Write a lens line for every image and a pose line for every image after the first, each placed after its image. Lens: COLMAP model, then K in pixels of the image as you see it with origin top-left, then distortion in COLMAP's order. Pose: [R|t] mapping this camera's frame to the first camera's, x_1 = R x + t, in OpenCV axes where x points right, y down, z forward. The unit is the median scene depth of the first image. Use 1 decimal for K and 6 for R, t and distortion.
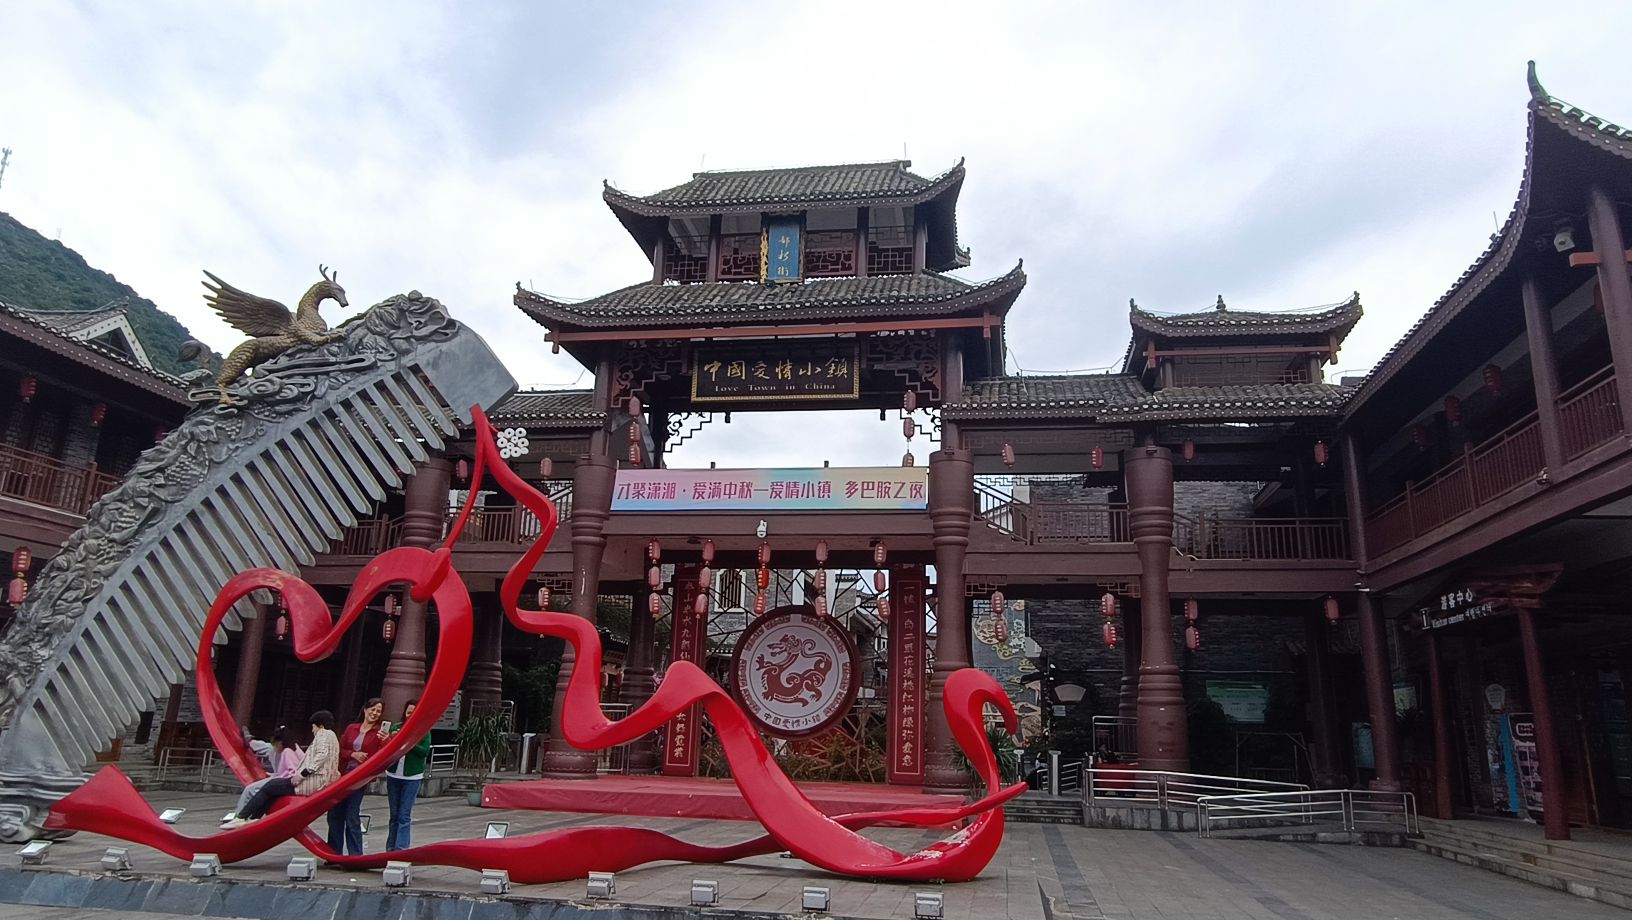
lens RADIAL K [[1053.9, 0, 816.0], [0, 1053.9, 460.0], [0, 0, 1]] dist [0.000161, 0.003758]
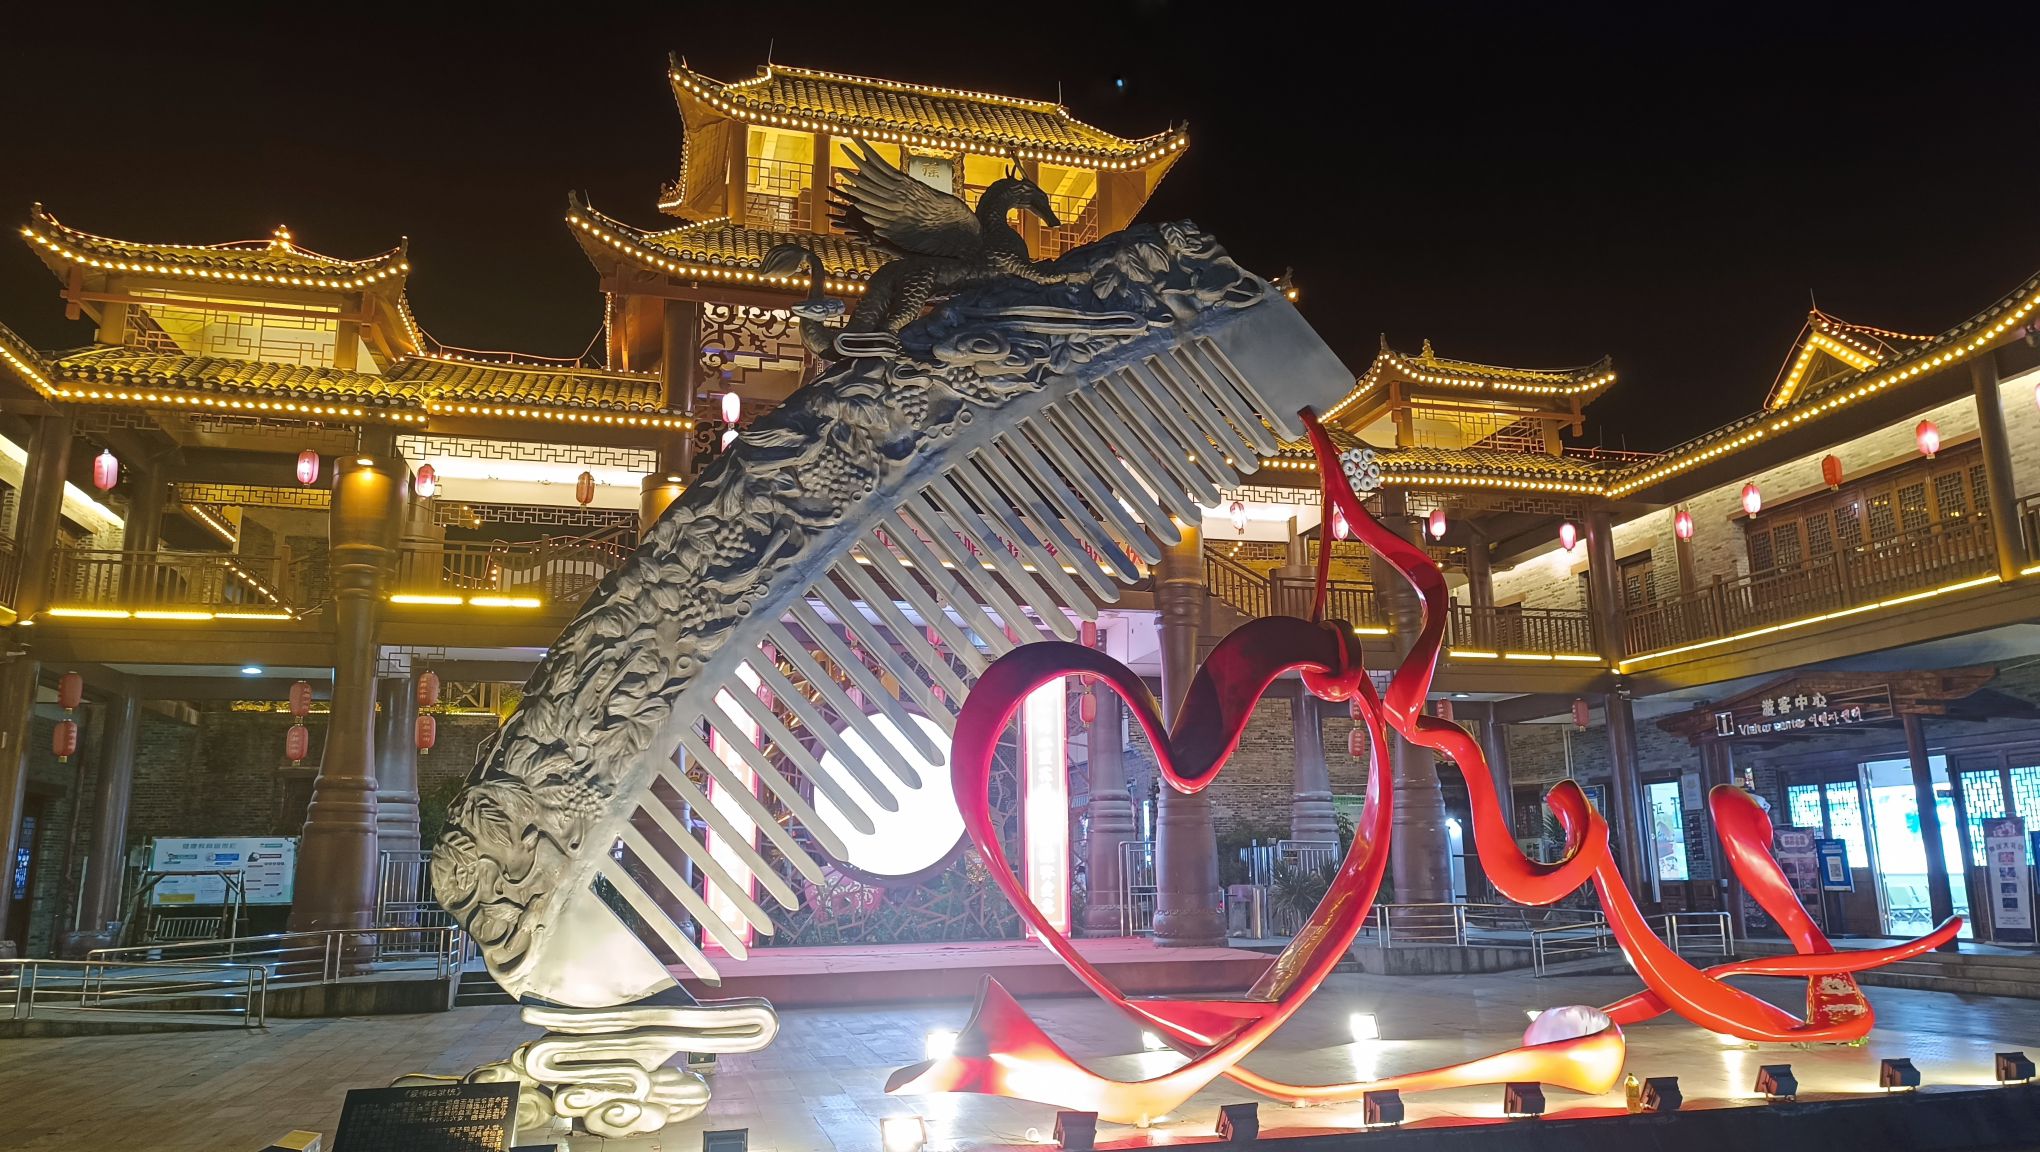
lens RADIAL K [[1378.7, 0, 1020.0], [0, 1378.7, 576.0], [0, 0, 1]] dist [0.045840, -0.000744]
pose [[0.904206, 0.044314, 0.424792, -0.361490], [-0.066044, 0.997147, 0.036558, 0.013931], [-0.421960, -0.061111, 0.904553, 0.125001]]
